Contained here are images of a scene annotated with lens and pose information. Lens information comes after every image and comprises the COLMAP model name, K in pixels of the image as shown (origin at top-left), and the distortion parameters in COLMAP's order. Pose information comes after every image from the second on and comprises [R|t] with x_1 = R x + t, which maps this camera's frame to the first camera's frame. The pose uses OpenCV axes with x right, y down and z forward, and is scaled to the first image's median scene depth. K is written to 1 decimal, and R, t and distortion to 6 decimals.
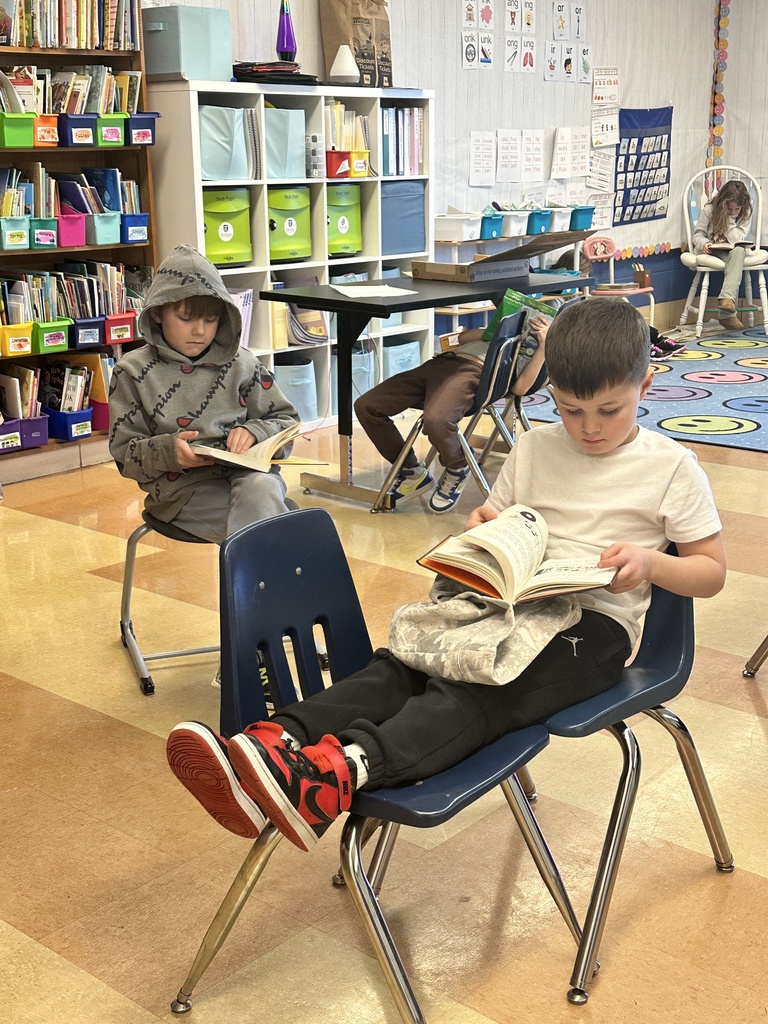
lens RADIAL K [[1335.7, 0, 384.0], [0, 1335.7, 512.0], [0, 0, 1]] dist [0.212558, -0.388330]
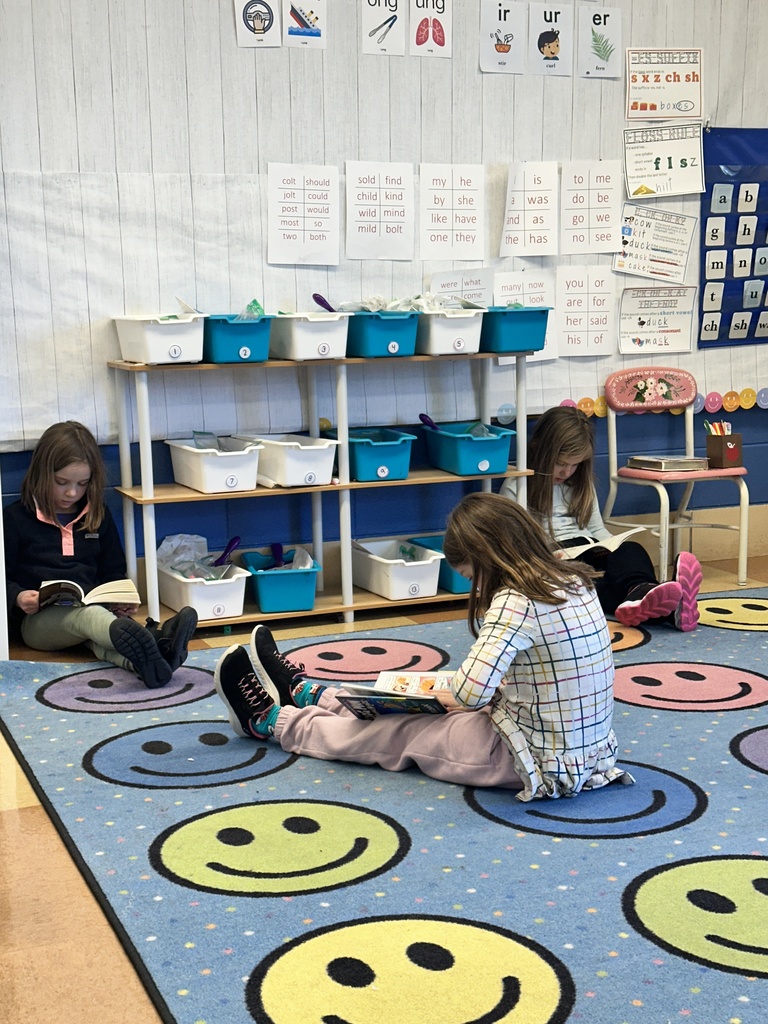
lens RADIAL K [[1525.7, 0, 384.0], [0, 1525.7, 512.0], [0, 0, 1]] dist [0.173972, -0.043572]
pose [[0.903669, 0.067496, -0.422878, 0.335641], [-0.109668, 0.991045, -0.076174, -0.095969], [0.413950, 0.115212, 0.902979, 0.449176]]
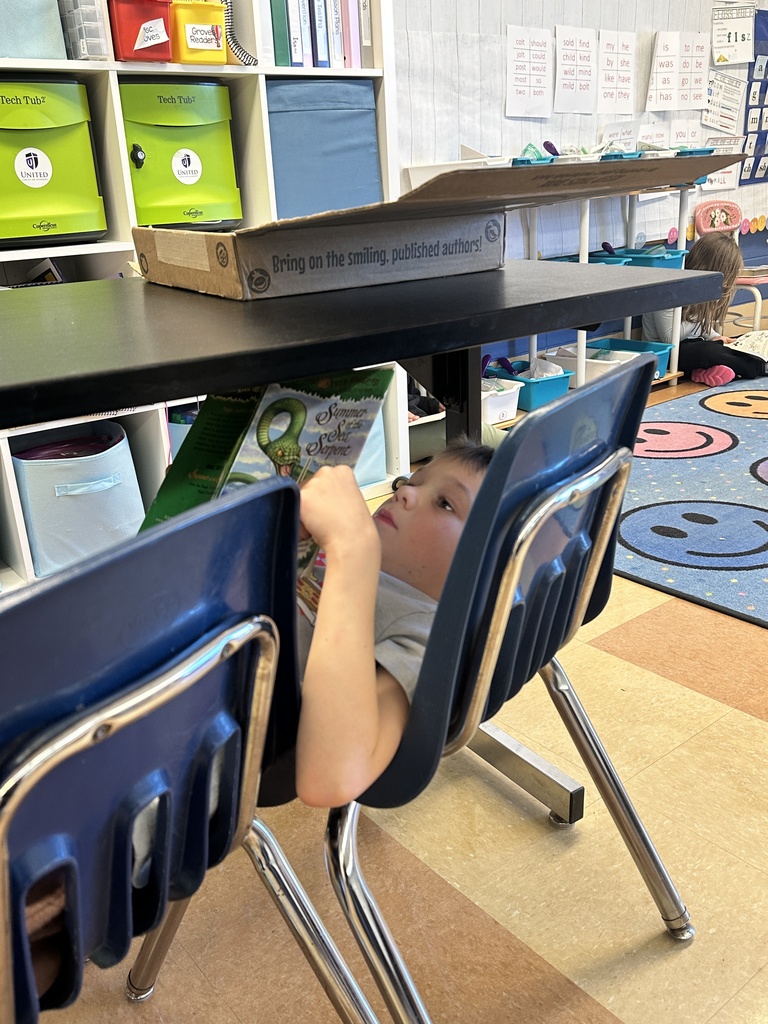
lens RADIAL K [[930.6, 0, 384.0], [0, 930.6, 512.0], [0, 0, 1]] dist [0.005381, -0.004170]
pose [[0.984409, 0.024717, -0.174147, 0.080242], [-0.008637, 0.995676, 0.092496, -0.090314], [0.175681, -0.089550, 0.980366, 0.506555]]
